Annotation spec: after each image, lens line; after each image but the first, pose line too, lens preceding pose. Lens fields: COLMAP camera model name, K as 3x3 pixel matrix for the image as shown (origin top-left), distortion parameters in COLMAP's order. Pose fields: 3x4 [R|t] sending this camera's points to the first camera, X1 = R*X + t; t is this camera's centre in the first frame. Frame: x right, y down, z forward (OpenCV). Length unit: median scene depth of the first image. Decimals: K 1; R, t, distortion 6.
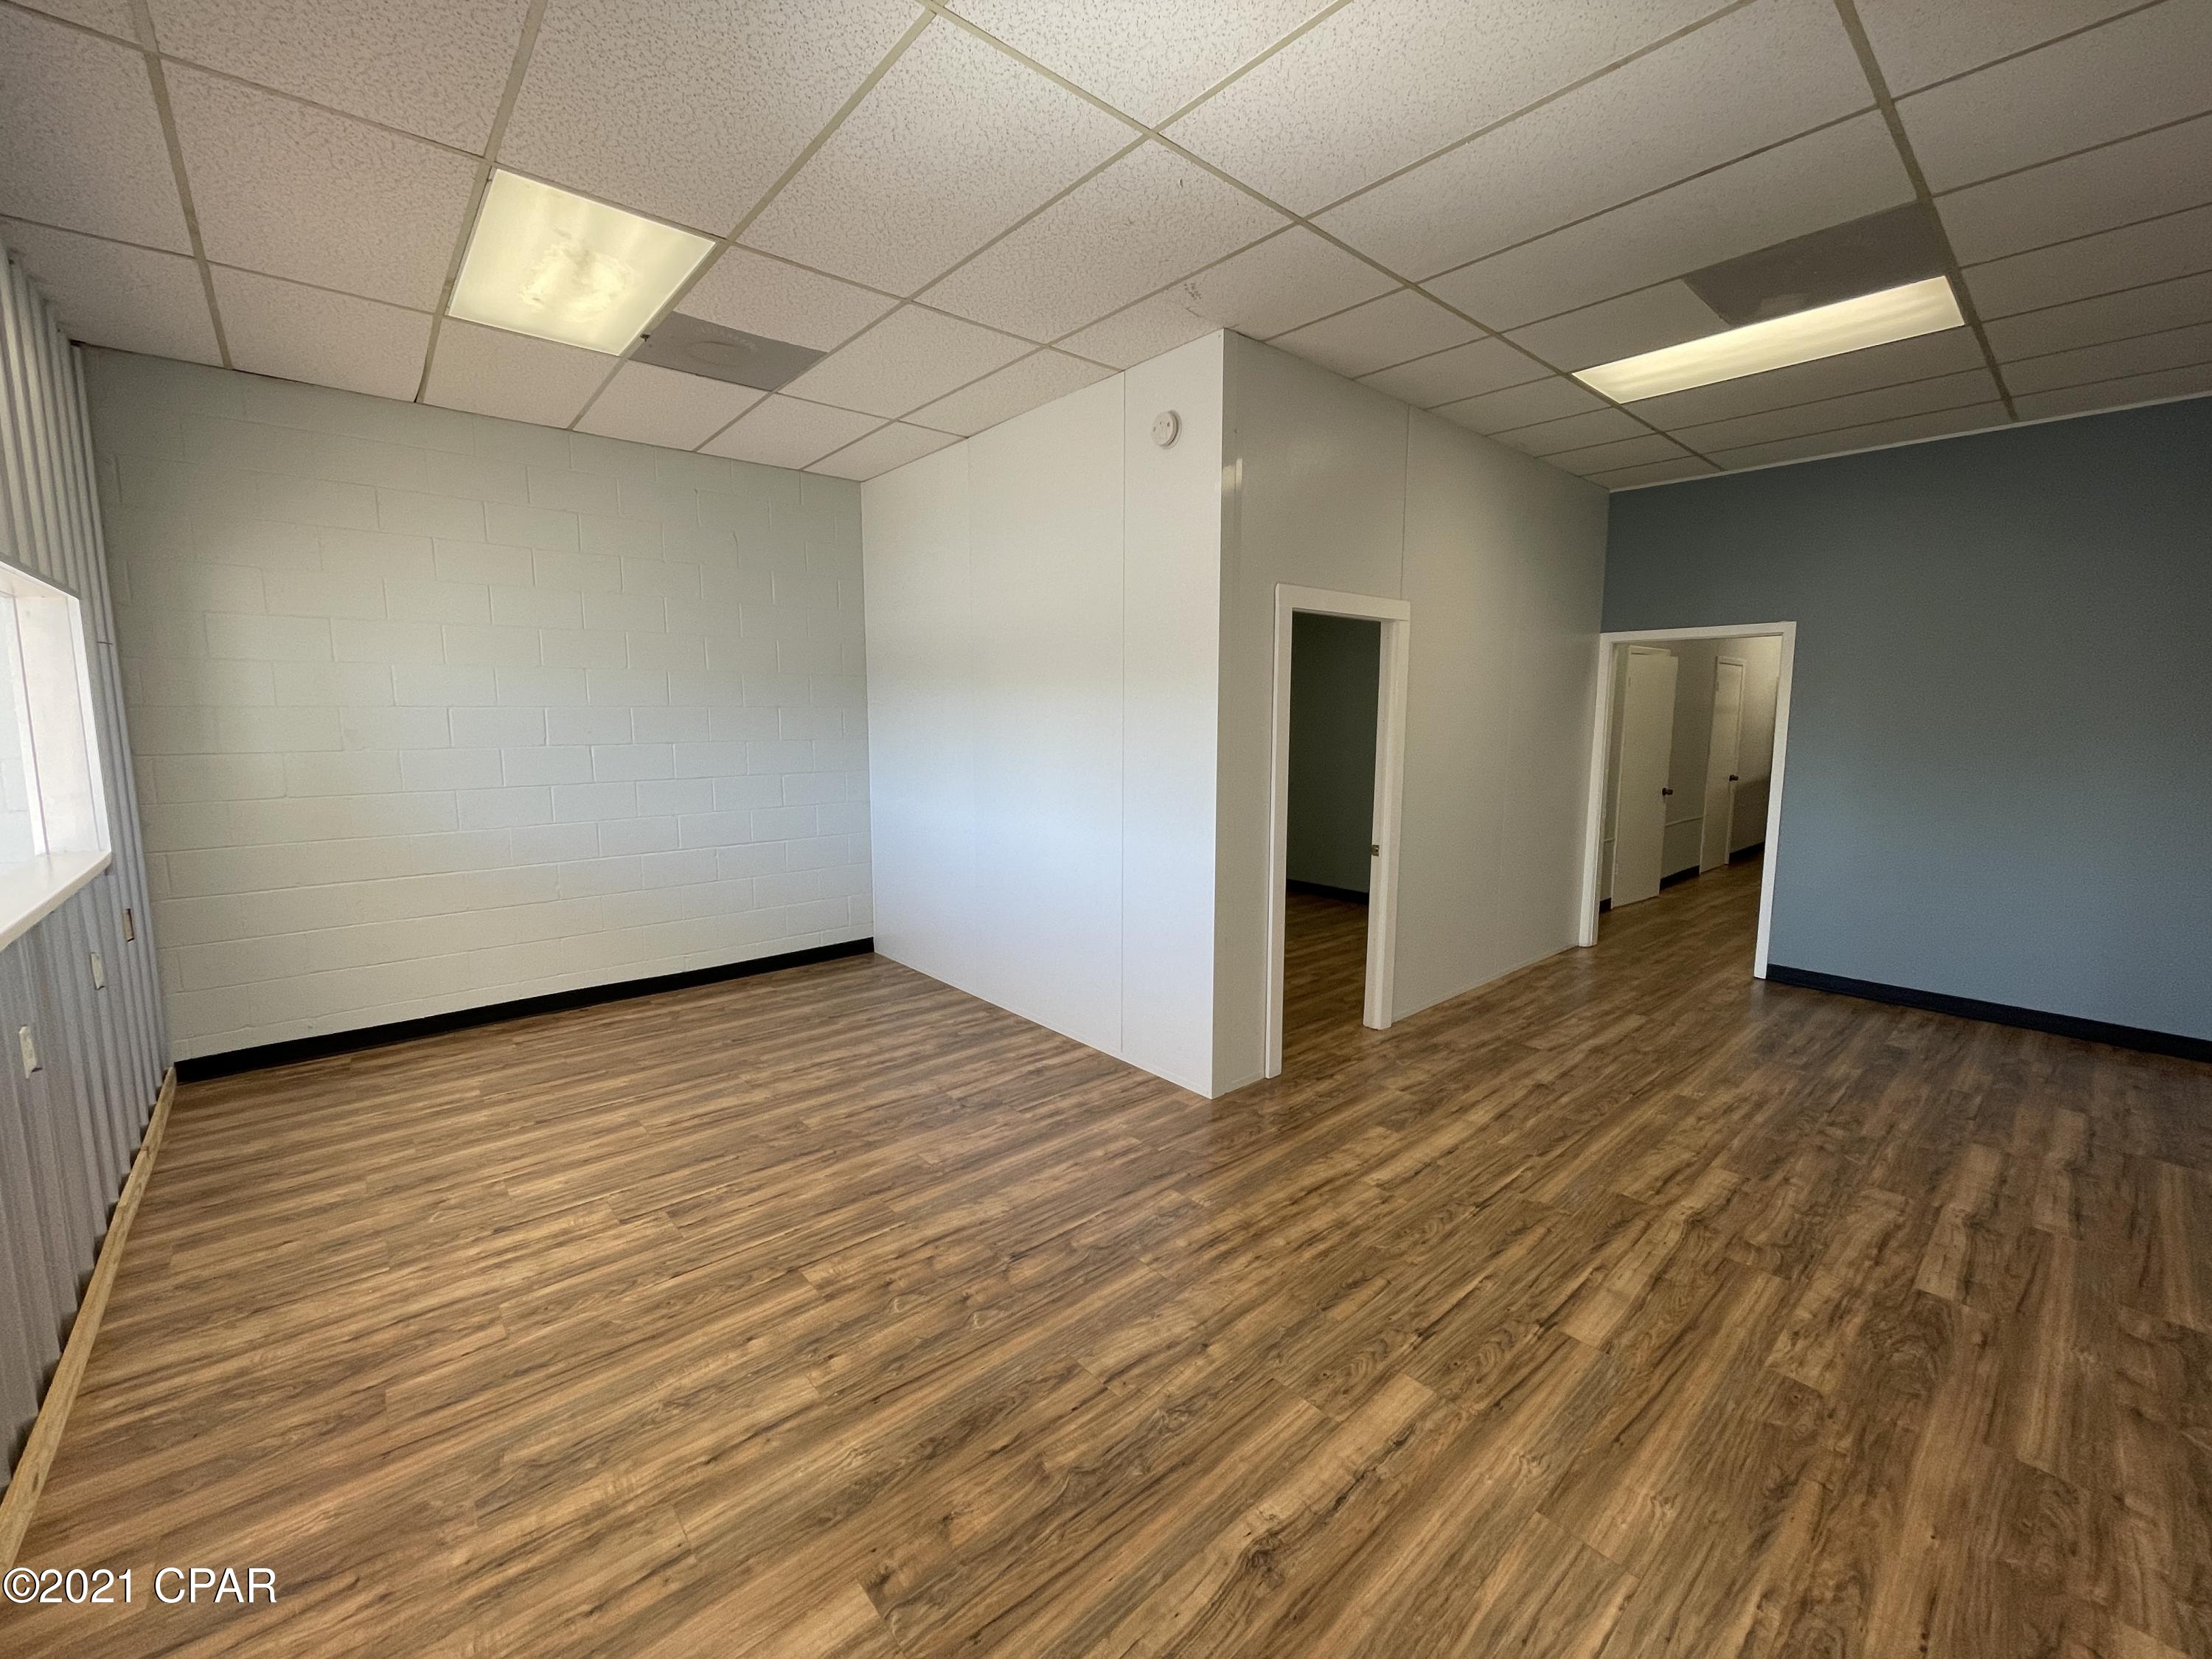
lens RADIAL K [[893.6, 0, 1106.0], [0, 893.6, 829.5], [0, 0, 1]] dist [-0.007730, 0.007920]
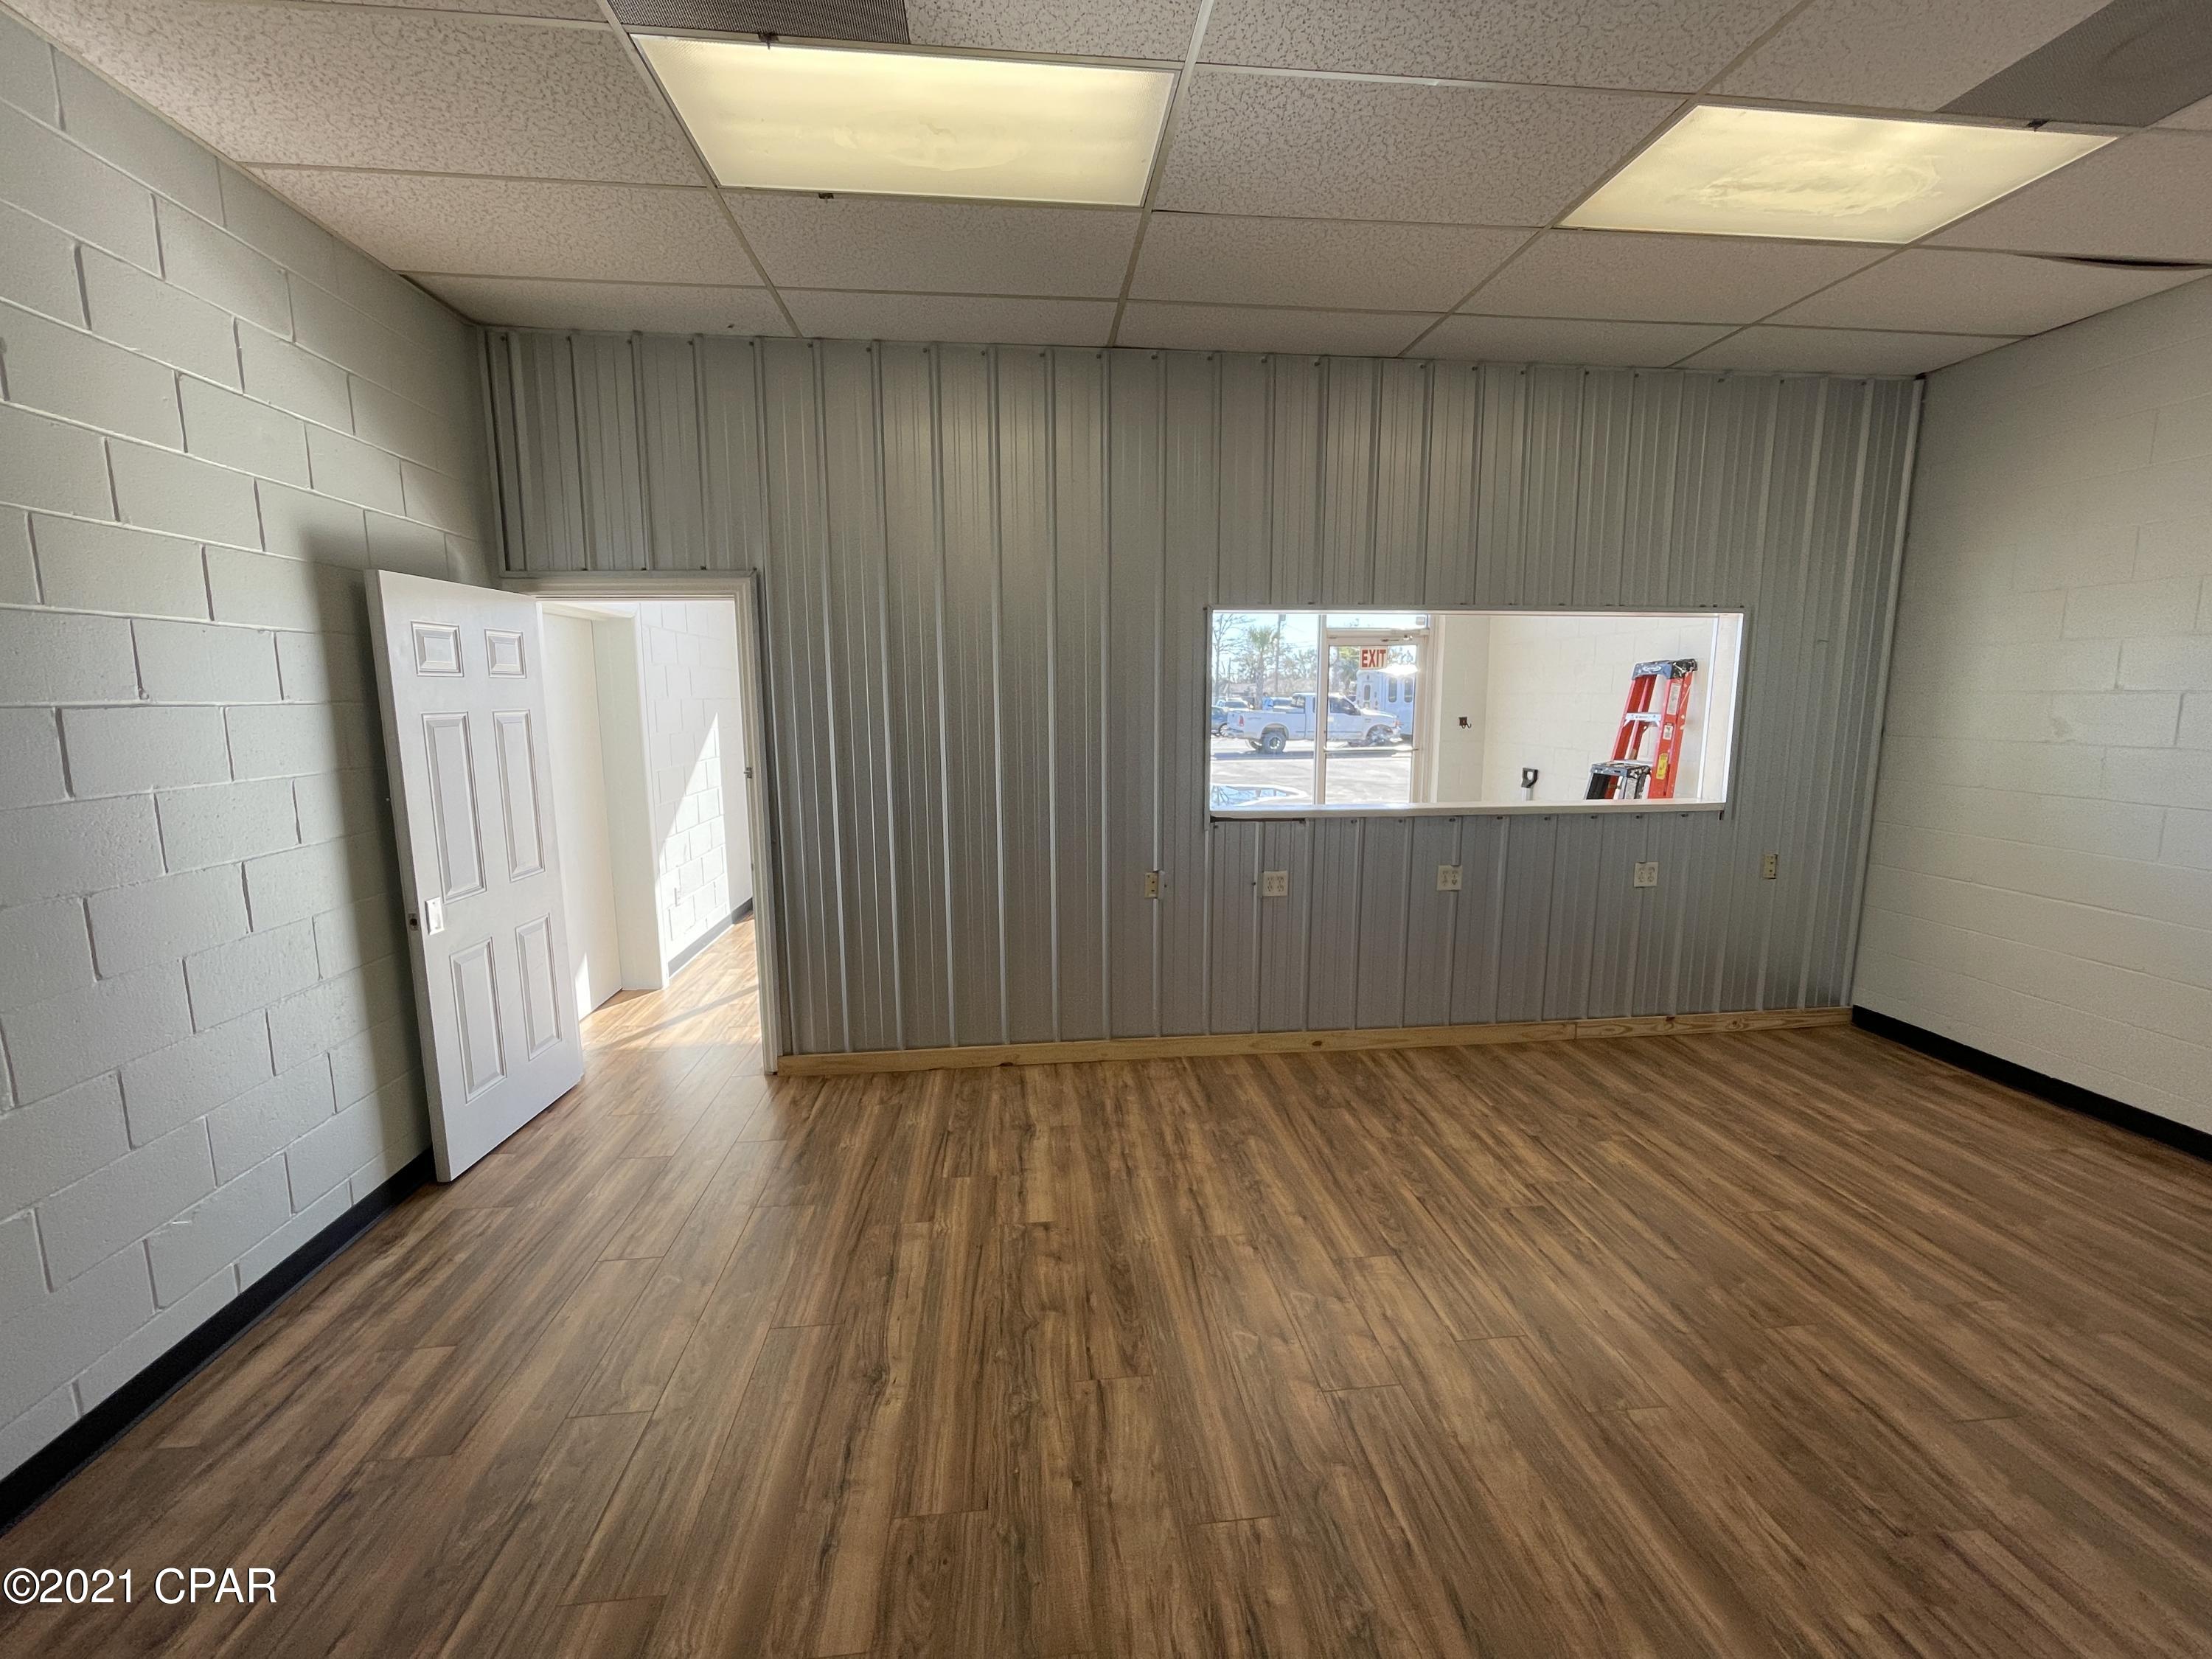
lens RADIAL K [[893.6, 0, 1106.0], [0, 893.6, 829.5], [0, 0, 1]] dist [-0.007730, 0.007920]
pose [[-0.574542, 0.124216, -0.808994, 0.630944], [-0.104120, 0.969294, 0.222774, -0.174347], [0.811825, 0.212226, -0.543967, 1.235688]]
